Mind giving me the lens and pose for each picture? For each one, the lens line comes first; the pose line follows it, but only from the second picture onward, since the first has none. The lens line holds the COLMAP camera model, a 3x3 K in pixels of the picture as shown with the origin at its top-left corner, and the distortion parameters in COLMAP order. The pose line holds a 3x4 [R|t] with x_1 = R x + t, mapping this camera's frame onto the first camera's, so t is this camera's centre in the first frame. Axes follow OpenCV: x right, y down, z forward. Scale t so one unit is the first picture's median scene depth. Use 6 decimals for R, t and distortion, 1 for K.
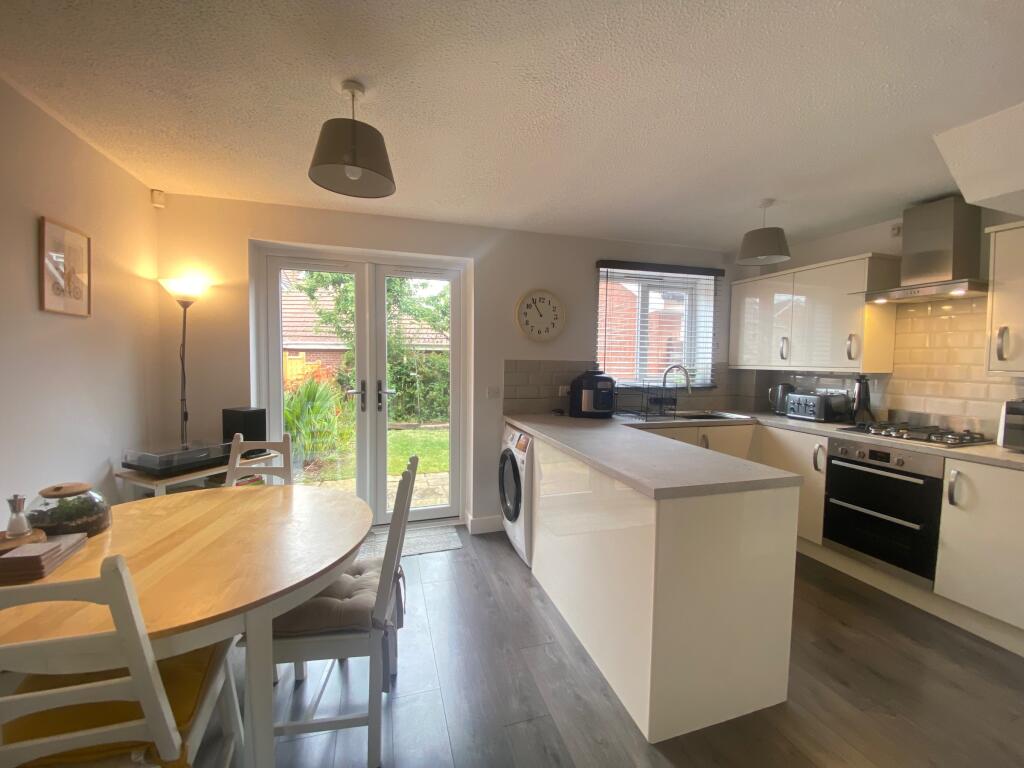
lens RADIAL K [[418.1, 0, 511.3], [0, 418.1, 383.4], [0, 0, 1]] dist [0.009004, -0.016507]
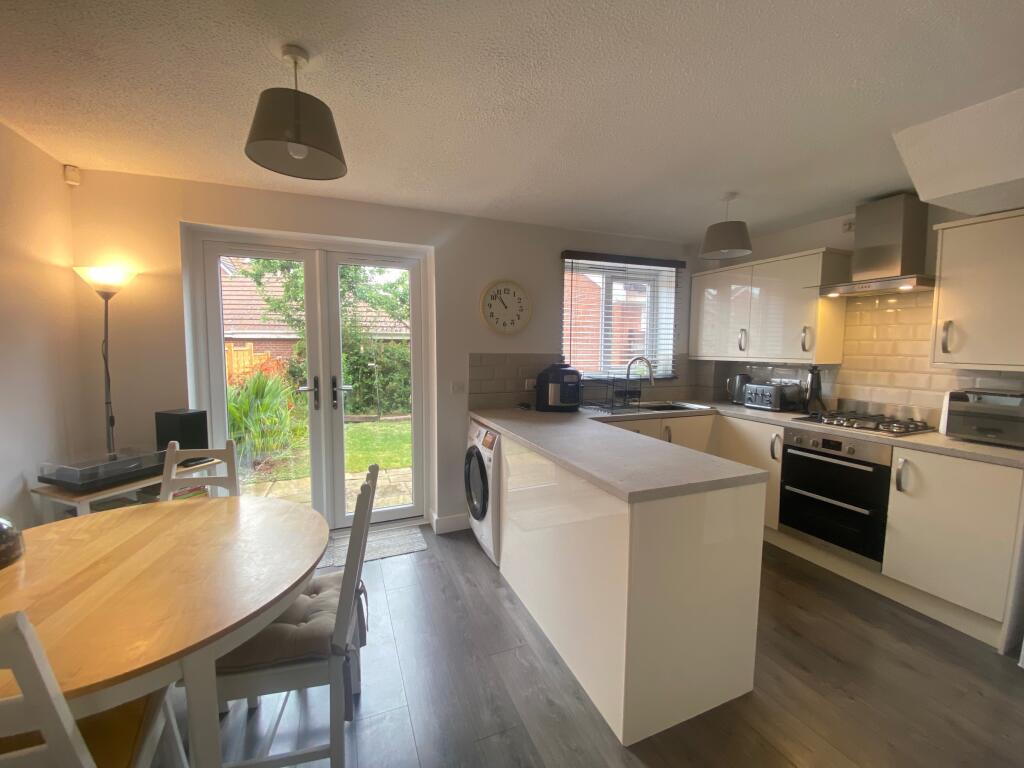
lens RADIAL K [[418.1, 0, 511.3], [0, 418.1, 383.4], [0, 0, 1]] dist [0.009004, -0.016507]
pose [[0.995711, -0.013690, 0.091496, -0.008185], [0.010946, 0.999477, 0.030424, -0.018876], [-0.091865, -0.029292, 0.995341, 0.035911]]
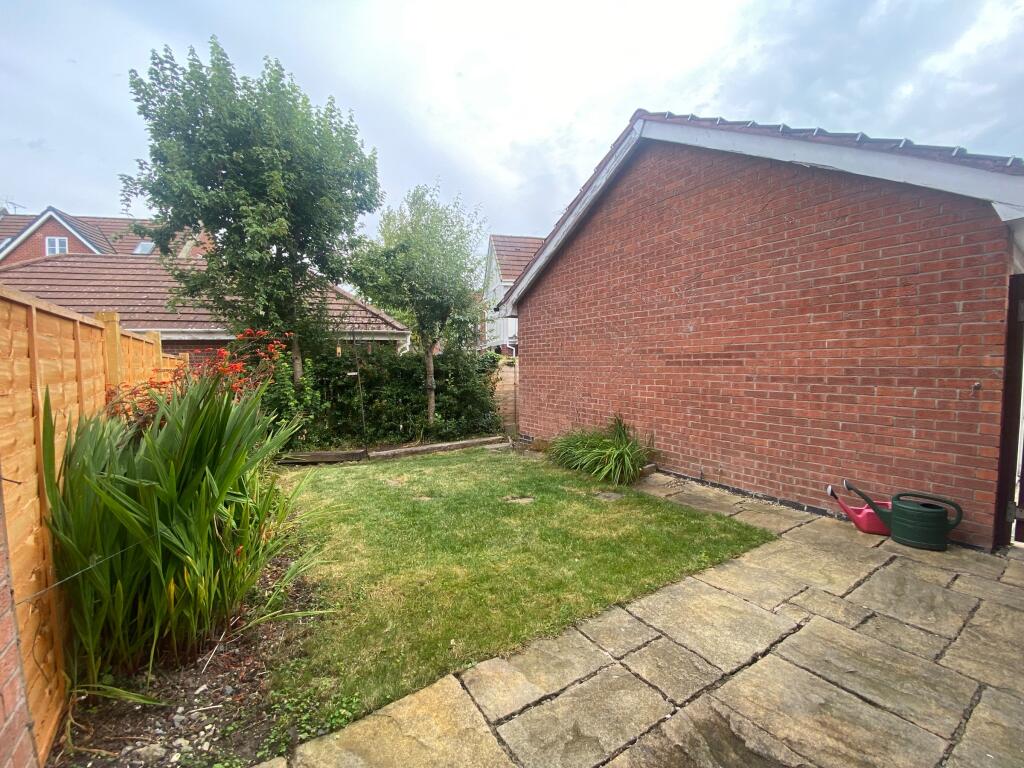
lens RADIAL K [[418.1, 0, 511.3], [0, 418.1, 383.4], [0, 0, 1]] dist [0.009004, -0.016507]
pose [[0.964798, -0.036455, 0.260455, -0.724599], [0.037235, 0.999305, 0.001941, 0.002164], [-0.260344, 0.007826, 0.965484, 1.357937]]
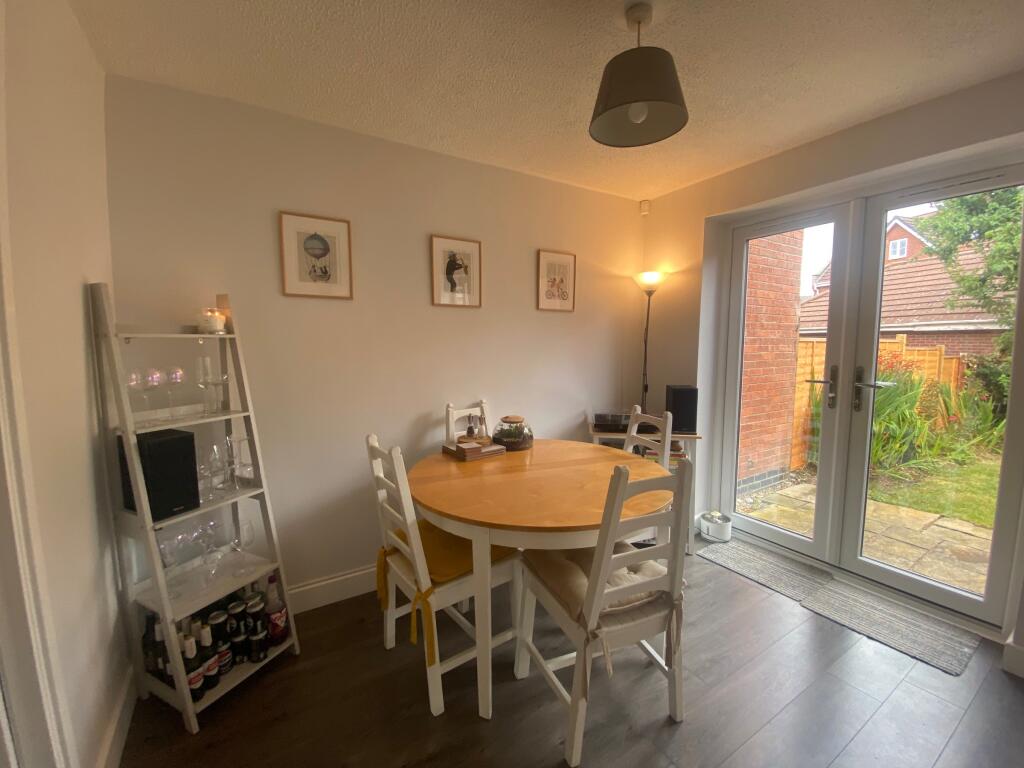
lens RADIAL K [[409.5, 0, 510.2], [0, 409.5, 382.4], [0, 0, 1]] dist [0.010855, -0.016080]
pose [[0.237846, 0.081014, -0.967918, 0.243126], [-0.052334, 0.996137, 0.070516, 0.000865], [0.969892, 0.033883, 0.241167, 0.325483]]
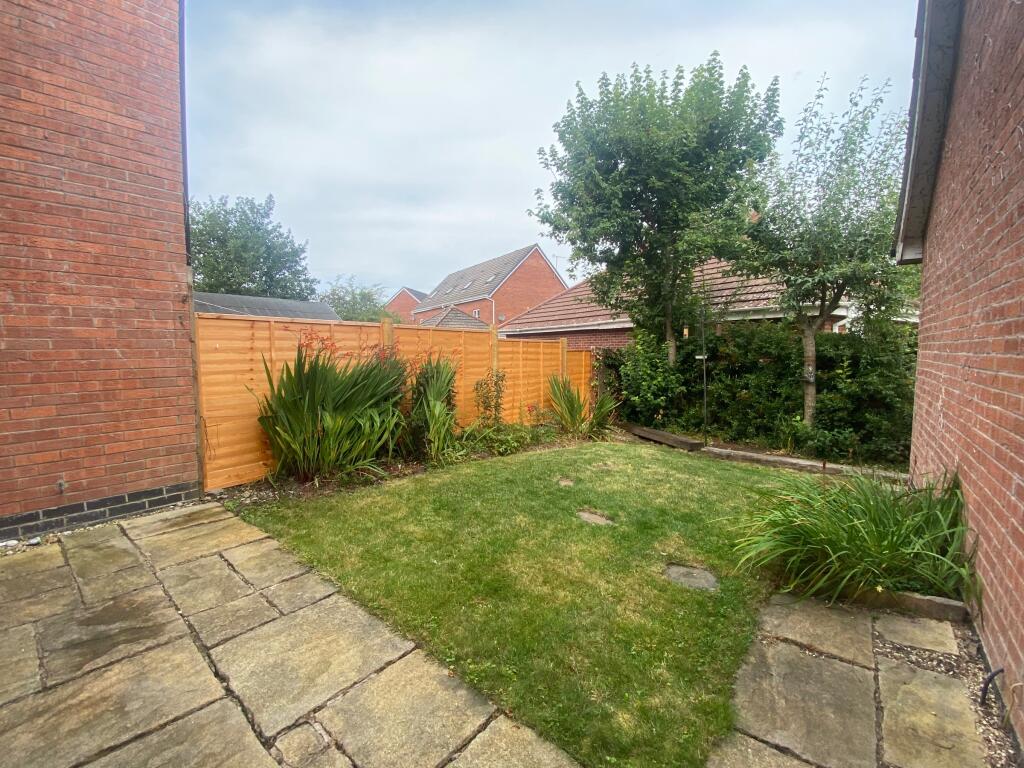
lens RADIAL K [[427.8, 0, 510.4], [0, 427.8, 384.8], [0, 0, 1]] dist [0.006624, -0.014788]
pose [[0.541042, 0.055674, -0.839151, 0.536021], [-0.038889, 0.998395, 0.041166, 0.007558], [0.840096, 0.010361, 0.542338, 1.930097]]
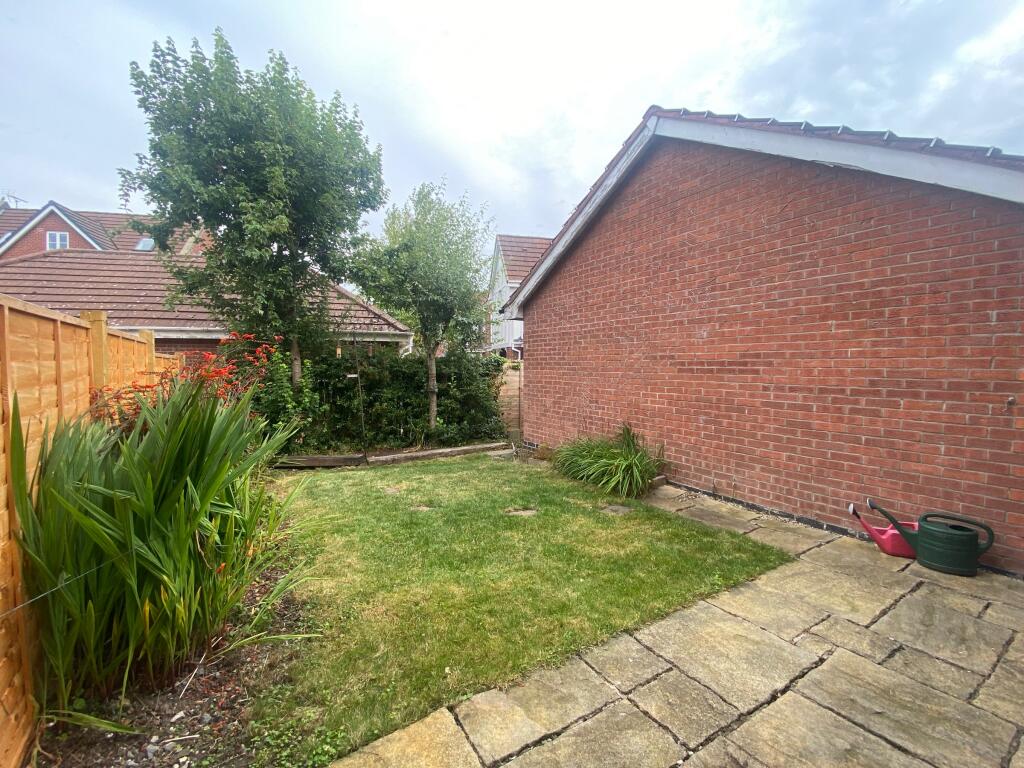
lens RADIAL K [[427.8, 0, 510.4], [0, 427.8, 384.8], [0, 0, 1]] dist [0.006624, -0.014788]
pose [[0.968716, -0.020921, 0.247287, -0.712771], [0.022172, 0.999752, -0.002277, -0.009014], [-0.247178, 0.007688, 0.968940, 1.389845]]
